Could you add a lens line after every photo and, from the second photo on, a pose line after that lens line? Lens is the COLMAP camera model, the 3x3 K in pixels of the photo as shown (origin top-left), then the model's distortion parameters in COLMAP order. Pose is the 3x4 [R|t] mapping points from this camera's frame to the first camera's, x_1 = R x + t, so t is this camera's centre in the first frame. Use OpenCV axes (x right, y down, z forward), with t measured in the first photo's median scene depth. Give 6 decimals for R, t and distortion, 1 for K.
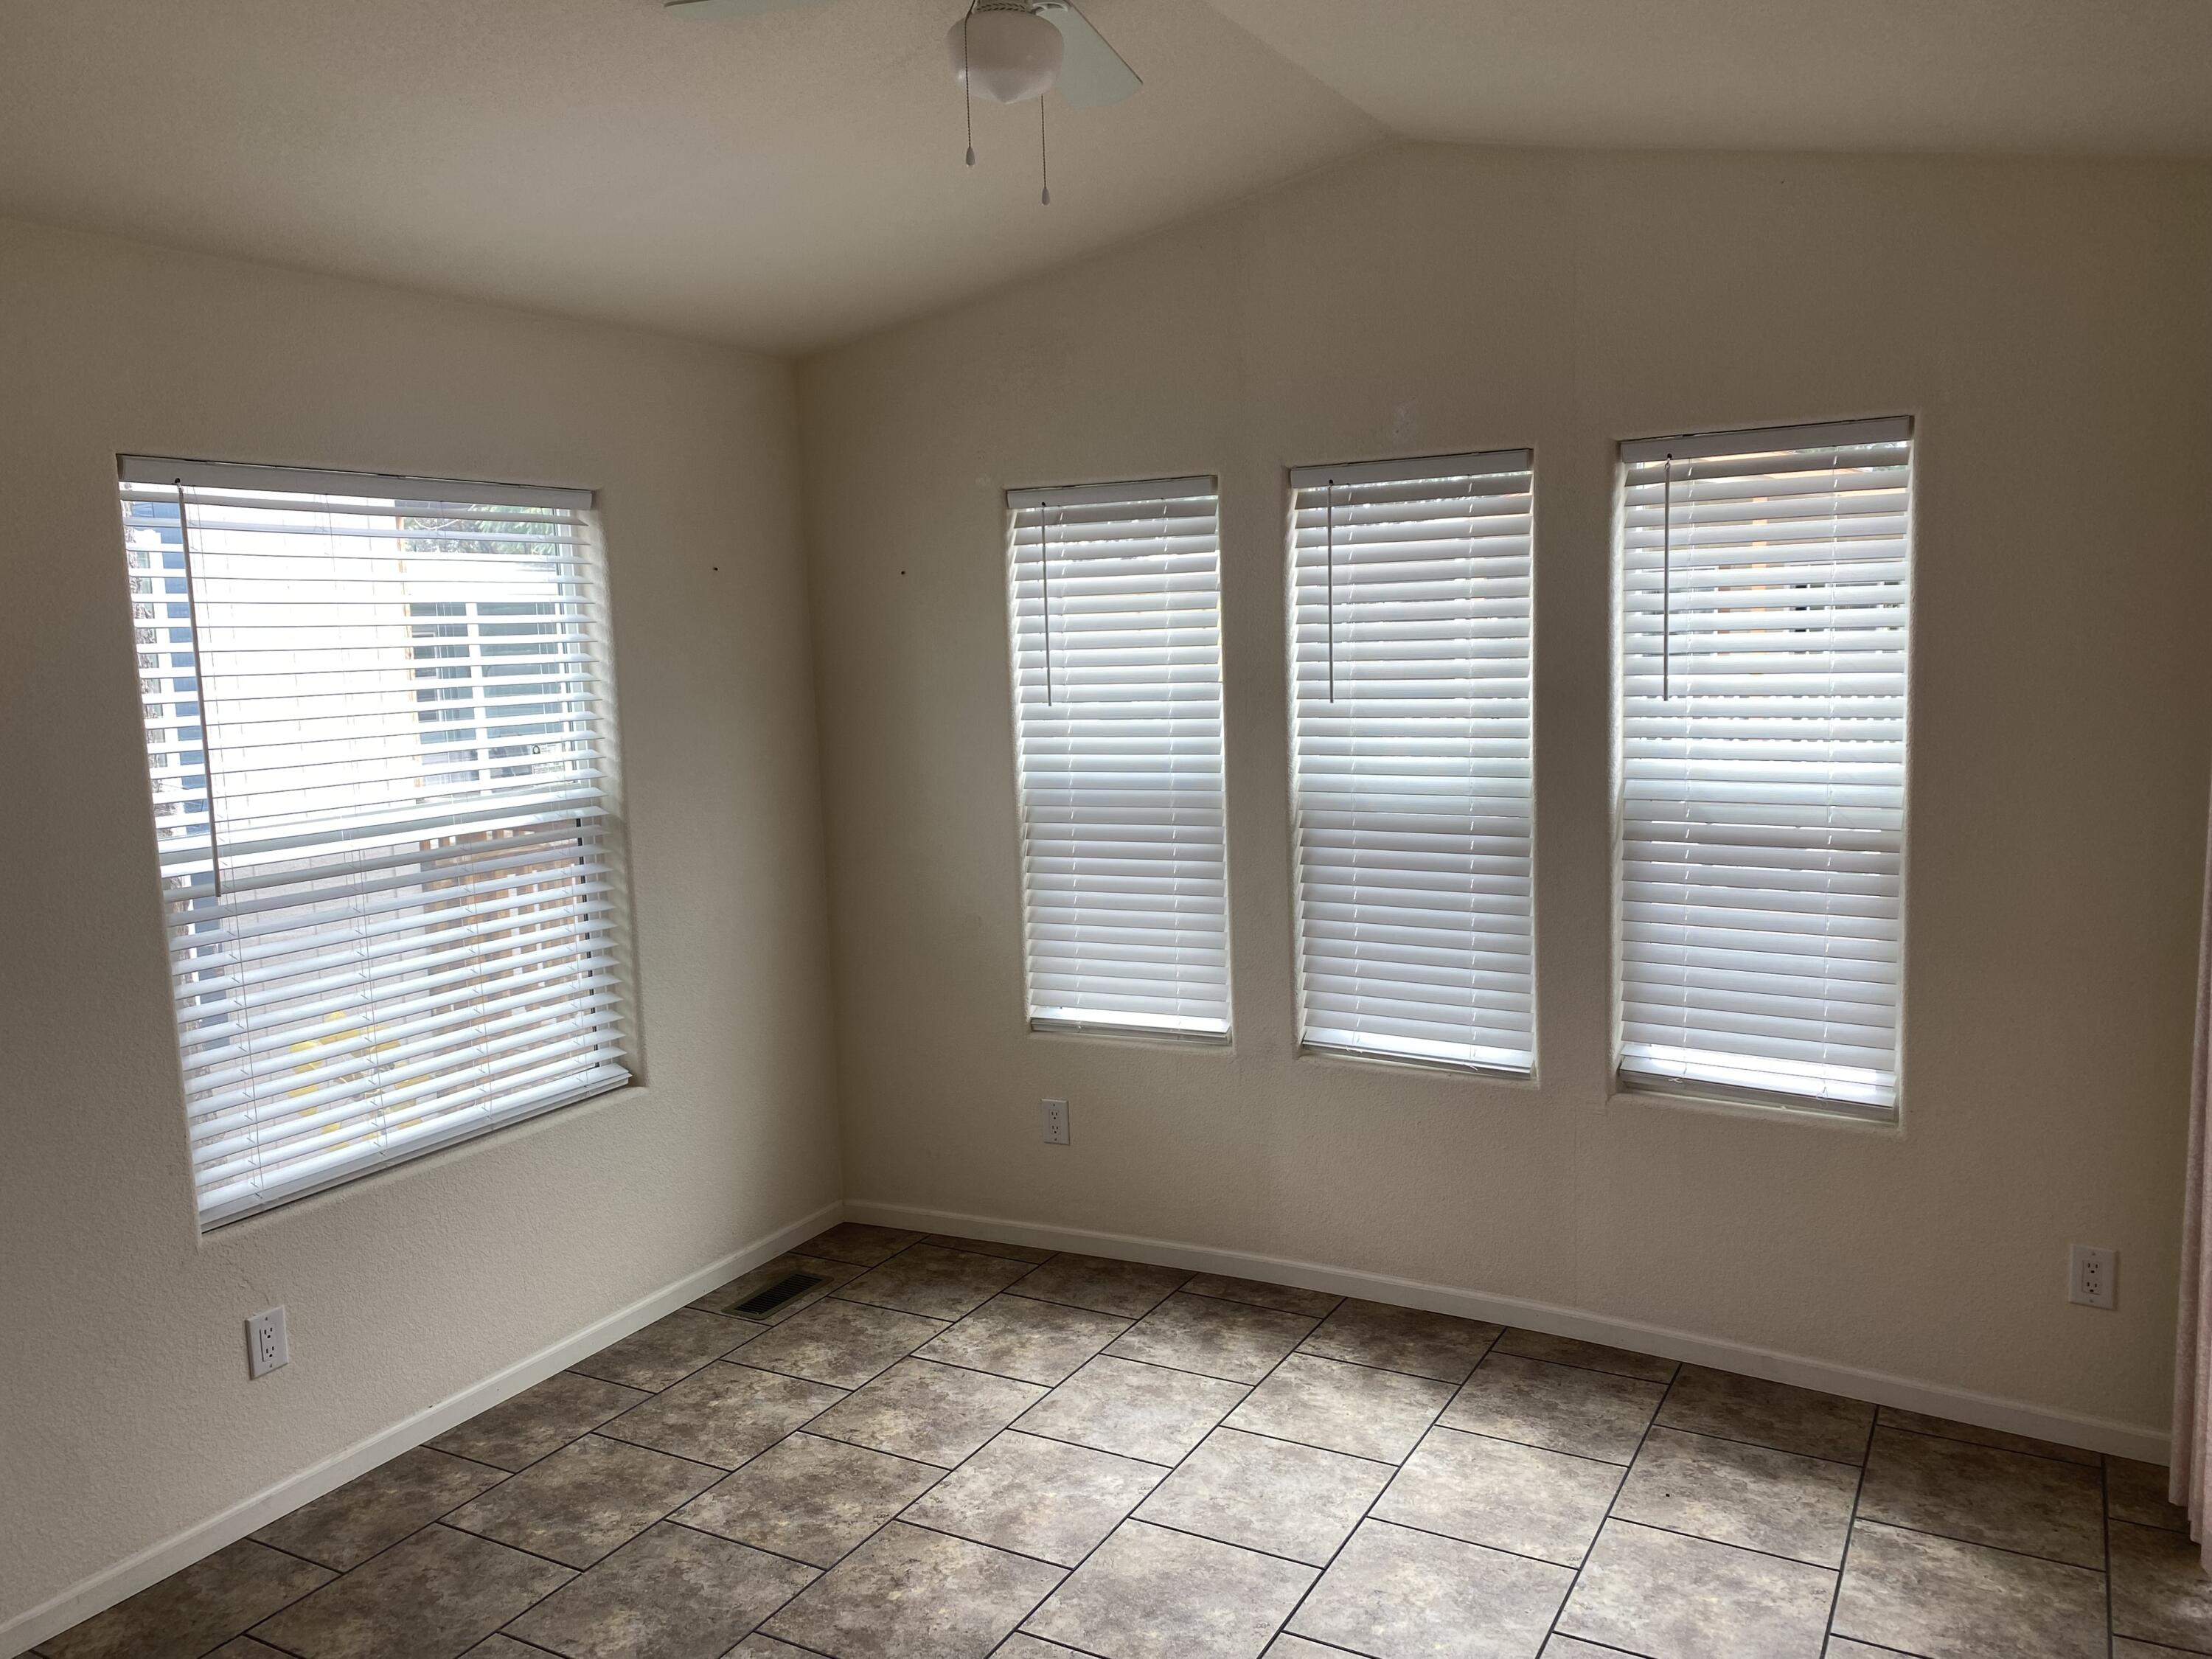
lens RADIAL K [[1695.4, 0, 1106.0], [0, 1695.4, 829.5], [0, 0, 1]] dist [0.029052, -0.026577]
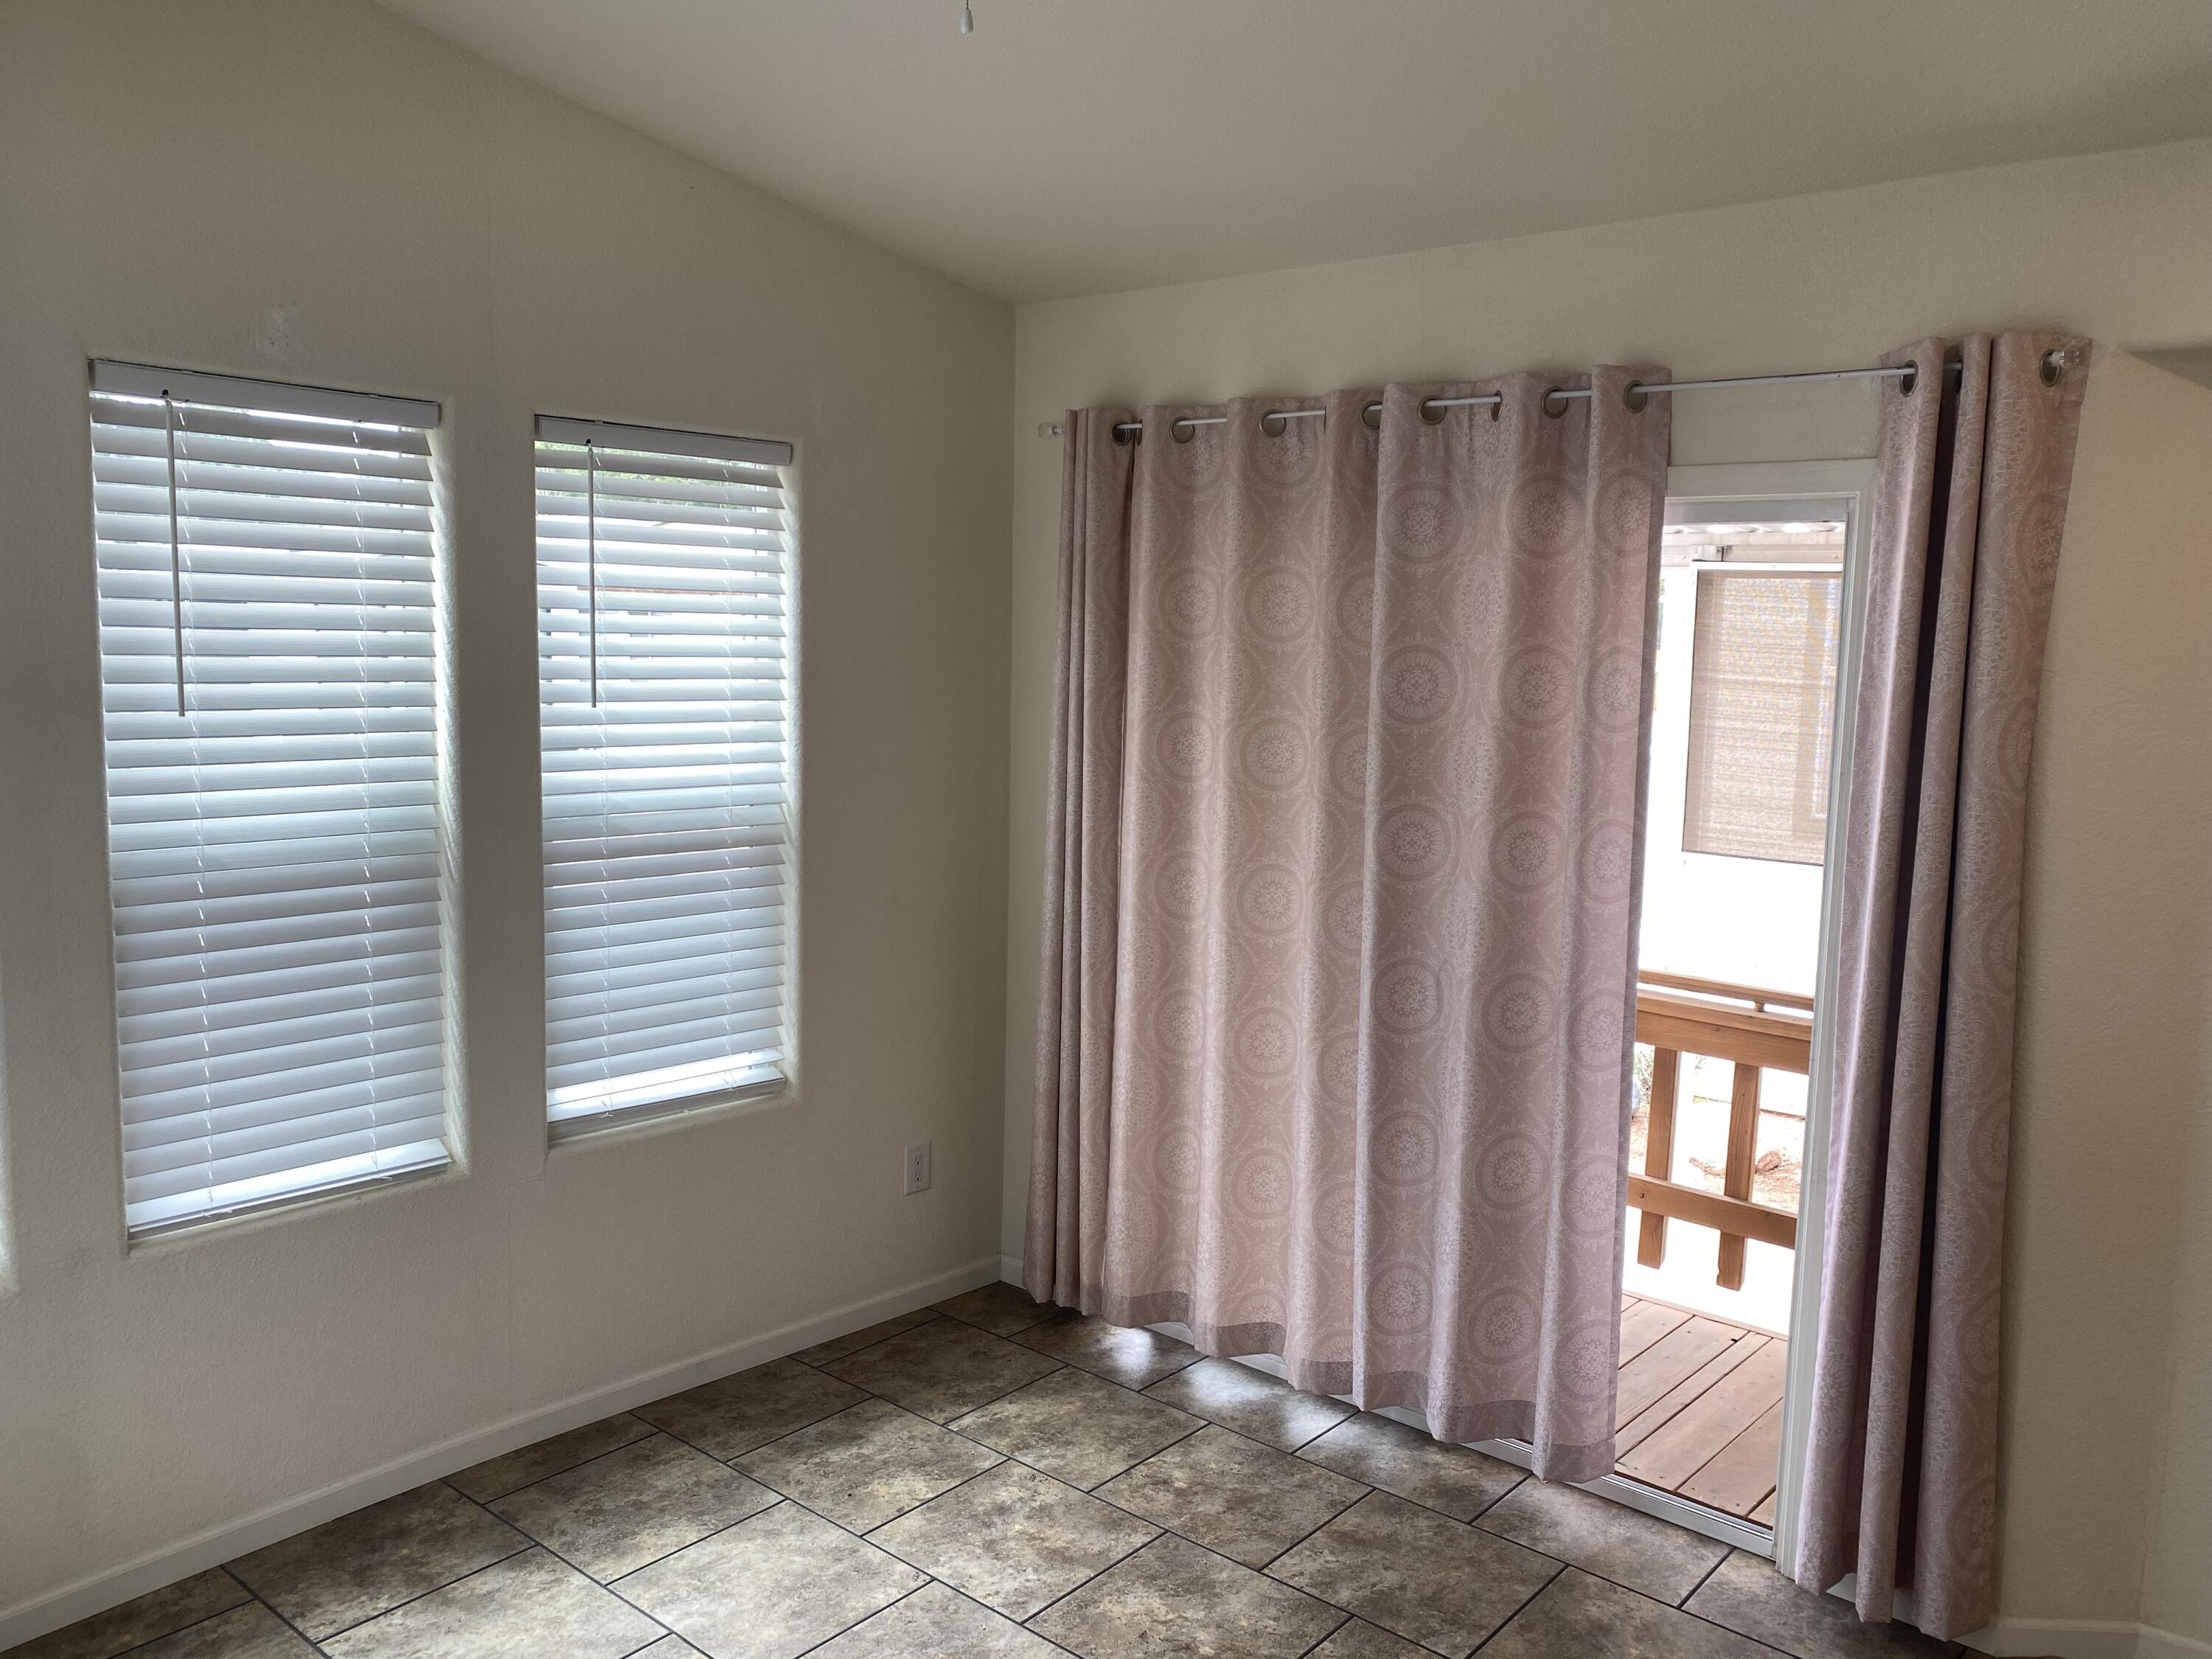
lens RADIAL K [[1695.4, 0, 1106.0], [0, 1695.4, 829.5], [0, 0, 1]] dist [0.029052, -0.026577]
pose [[0.181738, -0.082751, 0.979859, -0.529927], [0.088781, 0.993764, 0.067458, -0.048030], [-0.979331, 0.074733, 0.187952, 0.564565]]
